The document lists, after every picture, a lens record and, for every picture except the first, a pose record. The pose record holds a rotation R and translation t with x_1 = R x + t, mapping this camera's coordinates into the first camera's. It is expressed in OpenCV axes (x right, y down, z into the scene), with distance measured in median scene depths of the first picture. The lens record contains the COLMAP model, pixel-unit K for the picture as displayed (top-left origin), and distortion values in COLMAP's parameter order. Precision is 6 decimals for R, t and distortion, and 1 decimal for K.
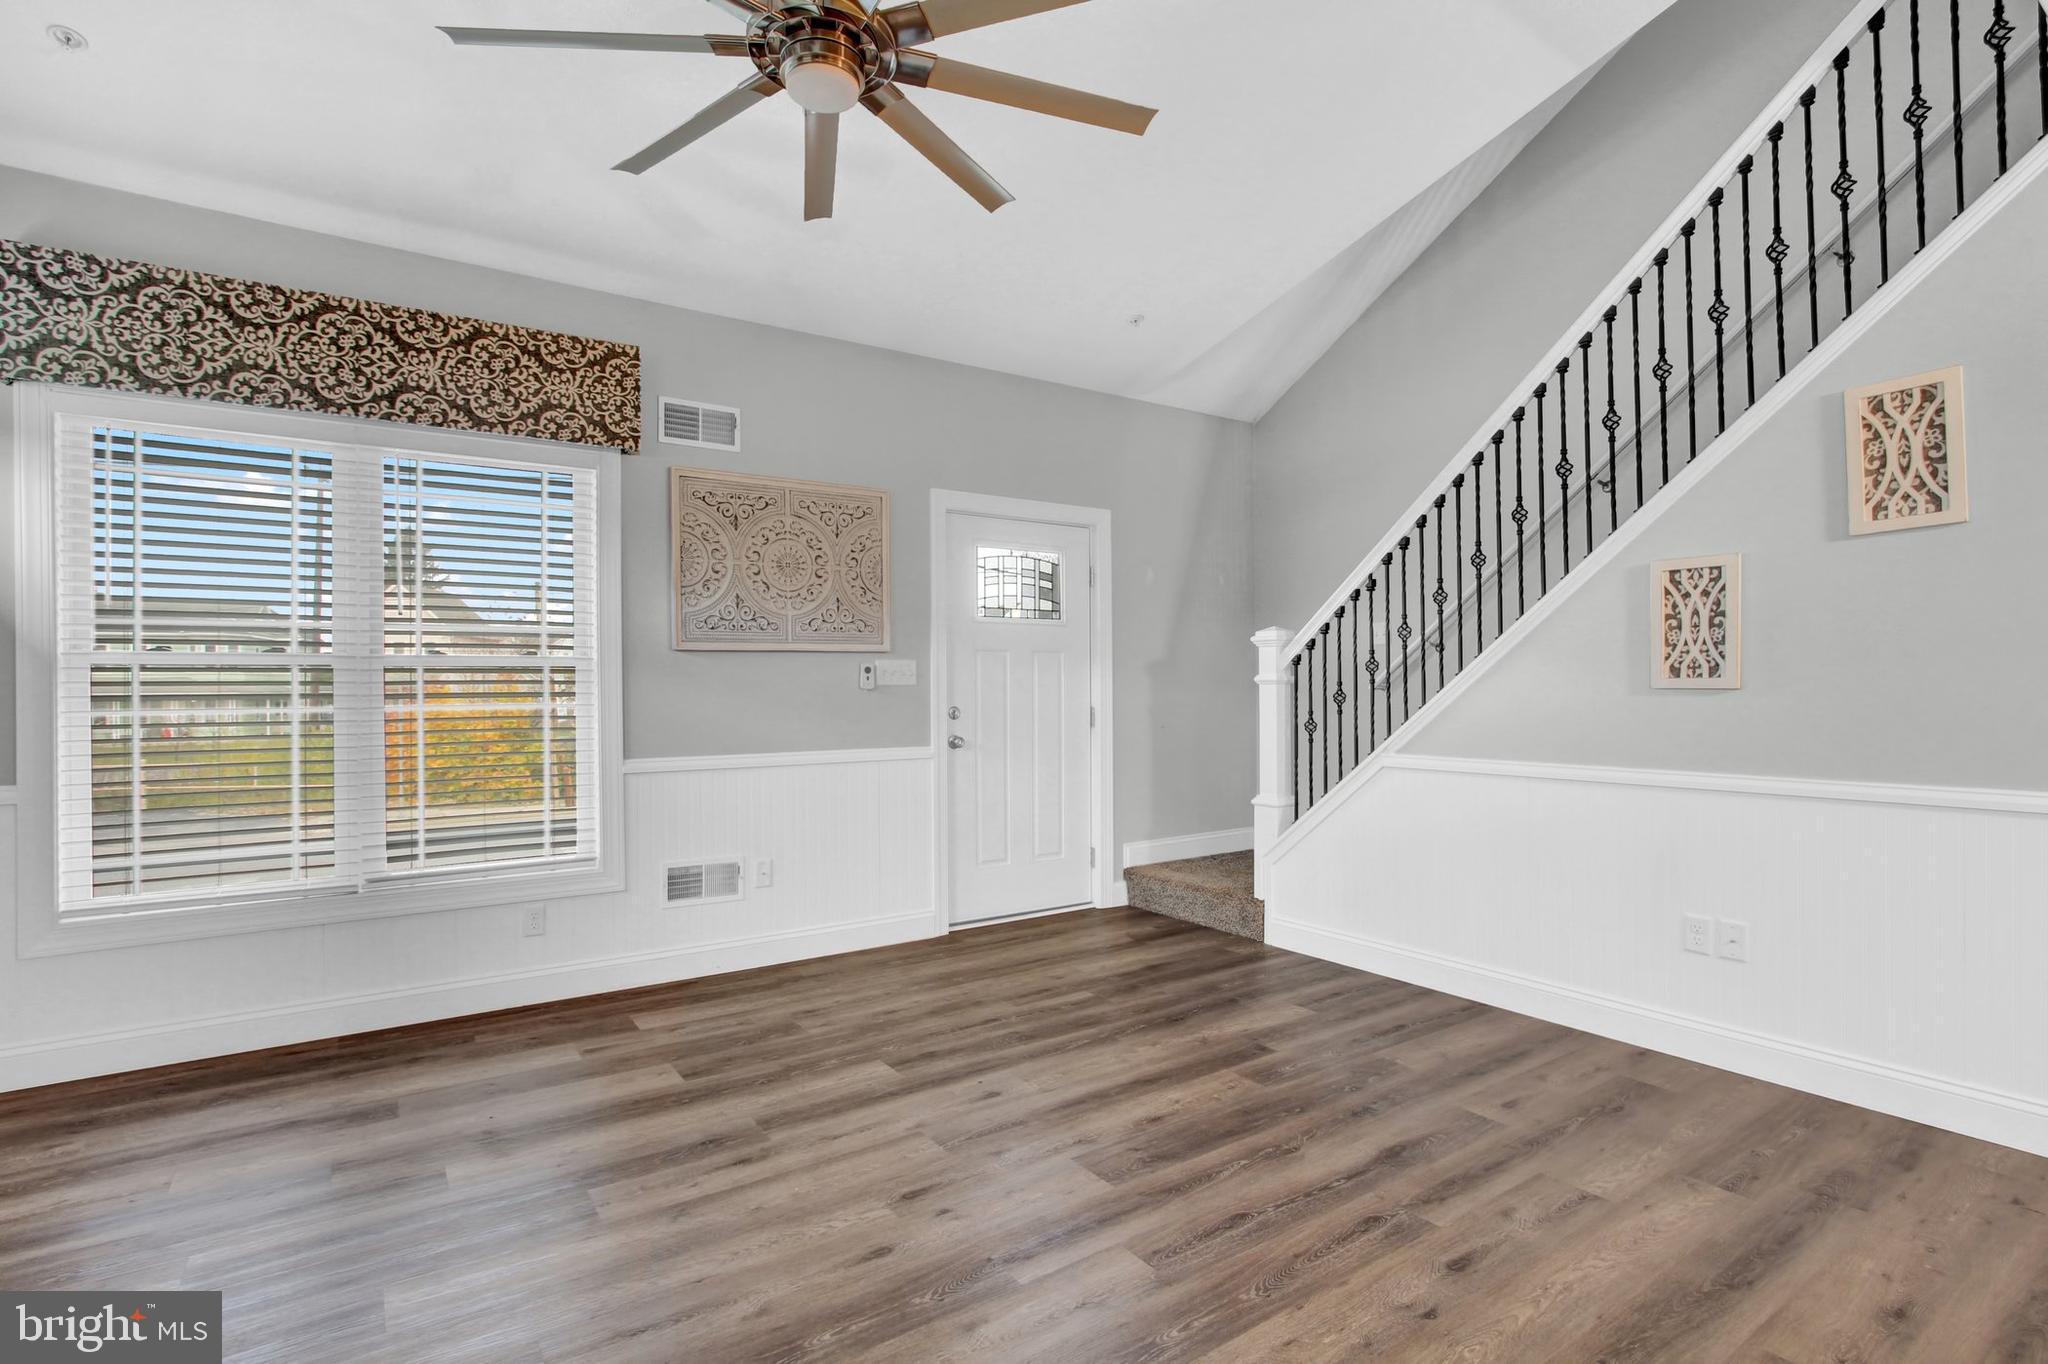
lens RADIAL K [[983.5, 0, 1020.6], [0, 983.5, 689.2], [0, 0, 1]] dist [-0.016742, 0.000899]
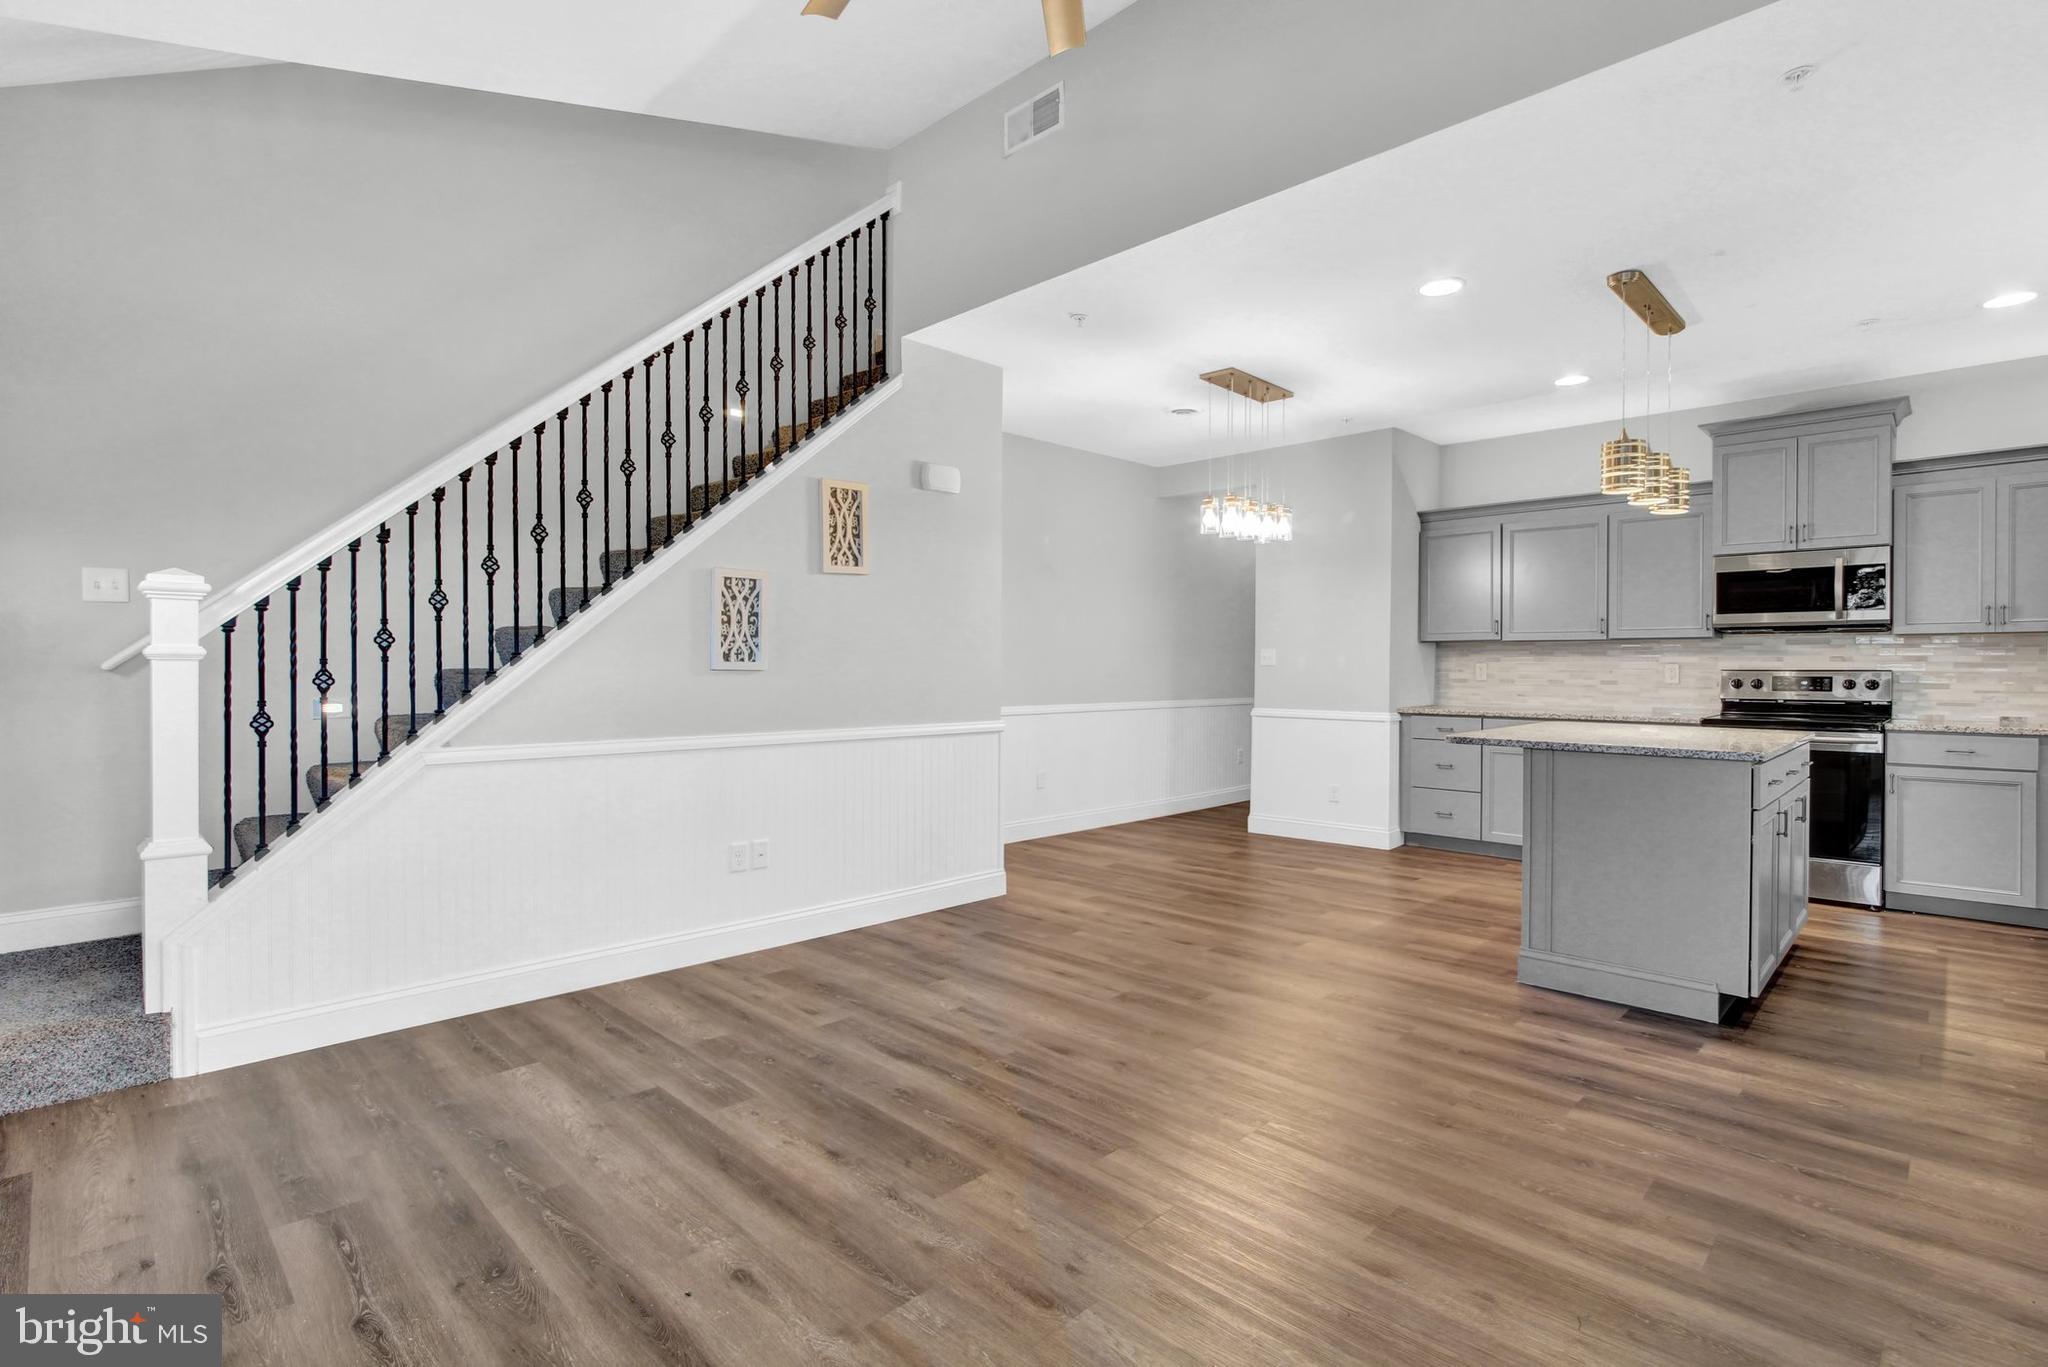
lens RADIAL K [[974.2, 0, 1025.7], [0, 974.2, 678.3], [0, 0, 1]] dist [-0.017260, 0.000861]
pose [[-0.193010, -0.006002, 0.981178, -0.573901], [-0.002322, 0.999981, 0.005660, 0.001906], [-0.981194, -0.001186, -0.193021, 0.758945]]
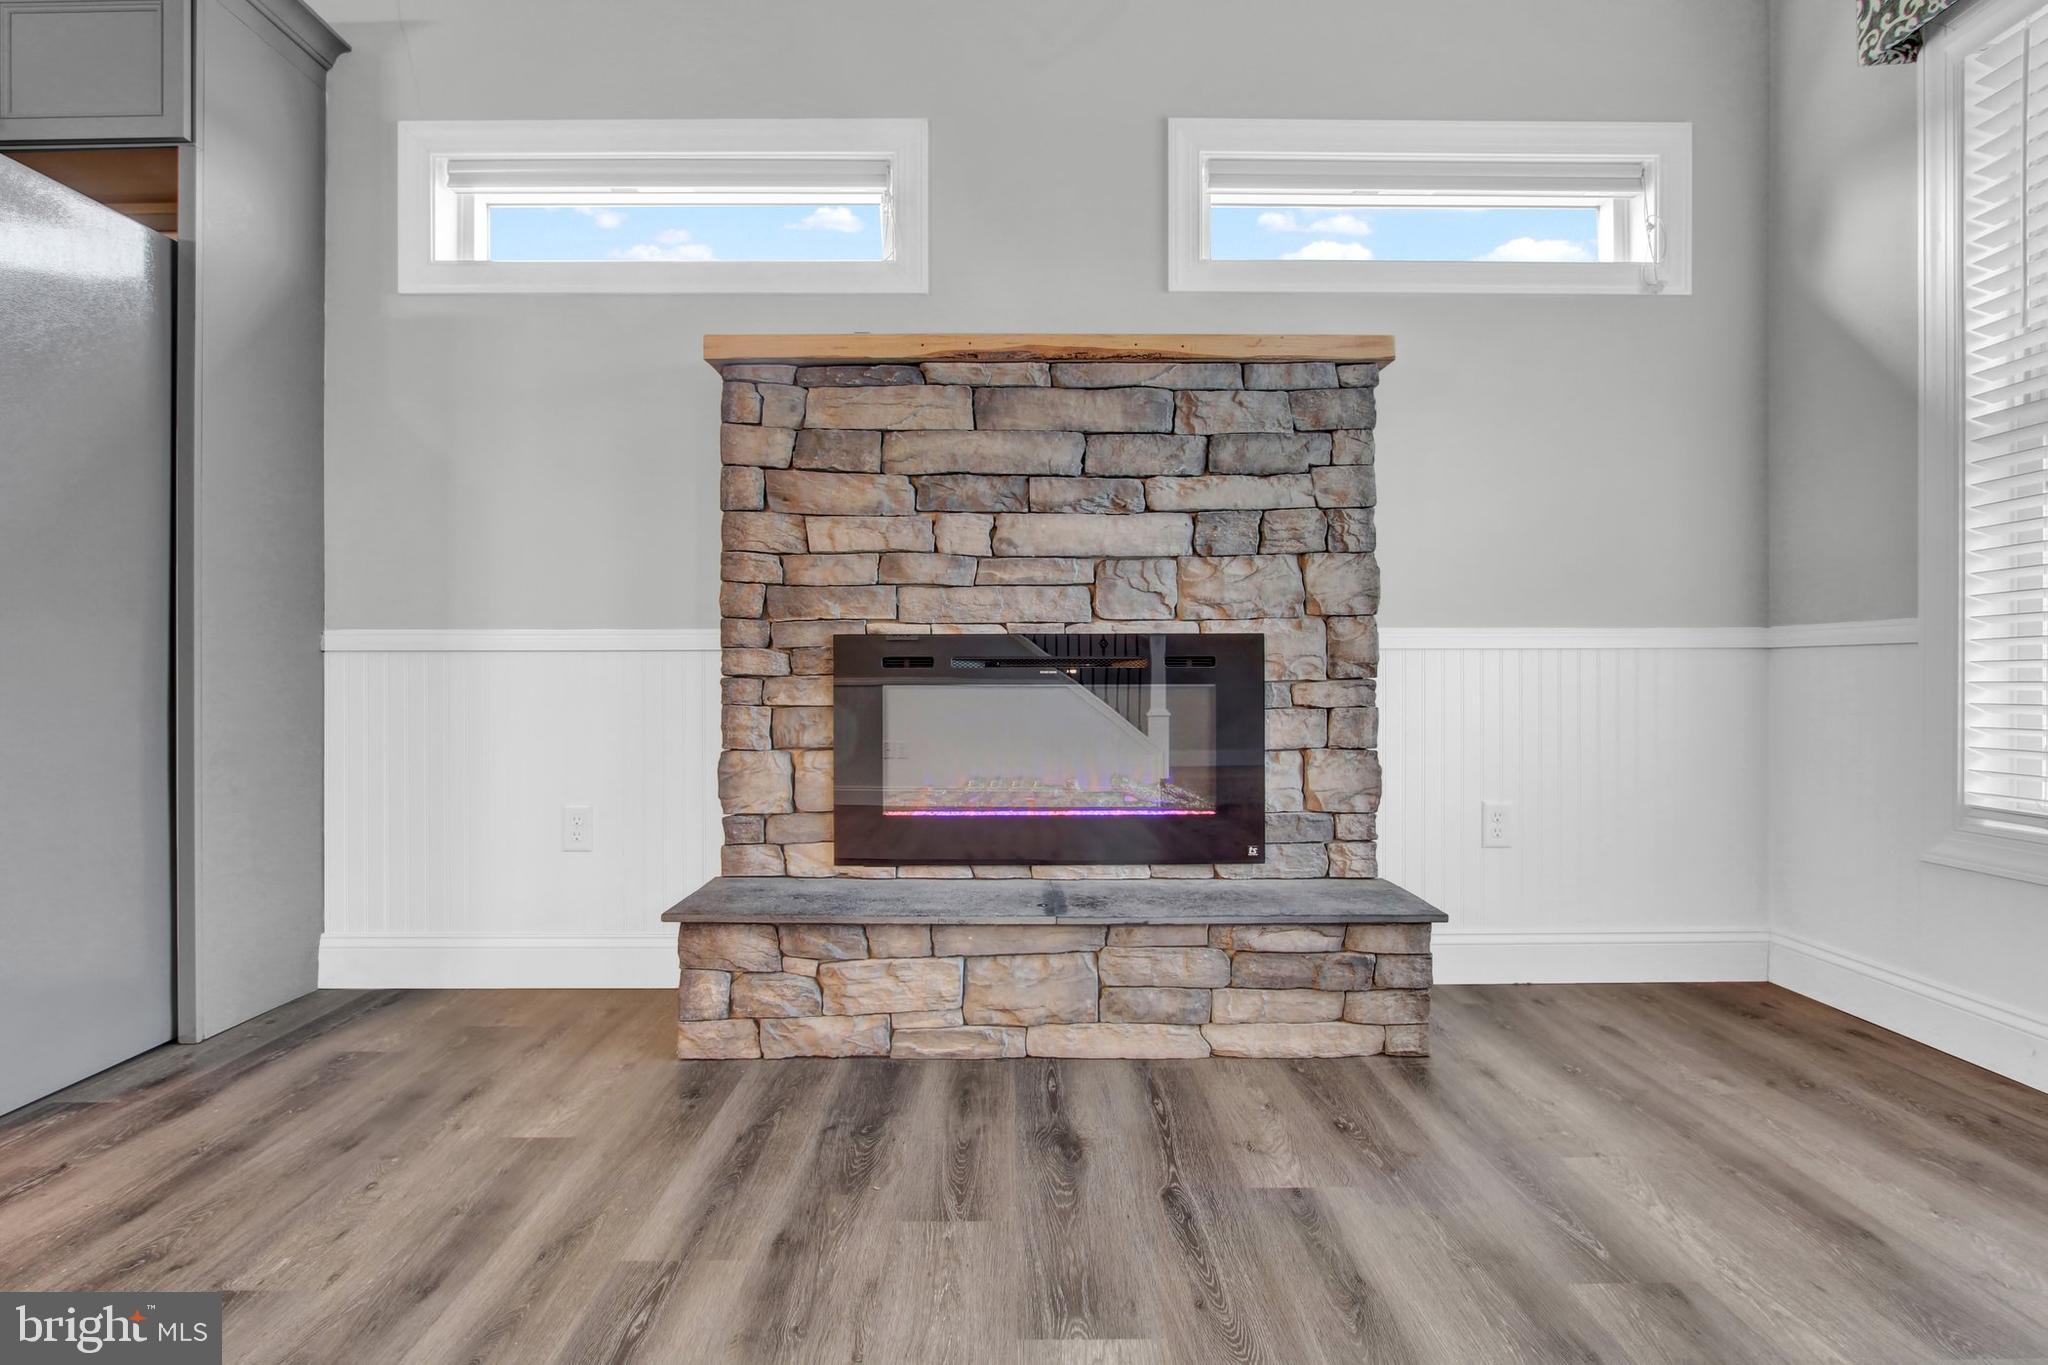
lens RADIAL K [[970.2, 0, 1022.6], [0, 970.2, 680.0], [0, 0, 1]] dist [-0.018085, 0.004382]
pose [[-0.553057, 0.014584, -0.833015, -0.065278], [0.005757, 0.999890, 0.013683, 0.108551], [0.833123, 0.002772, -0.553080, 0.687612]]
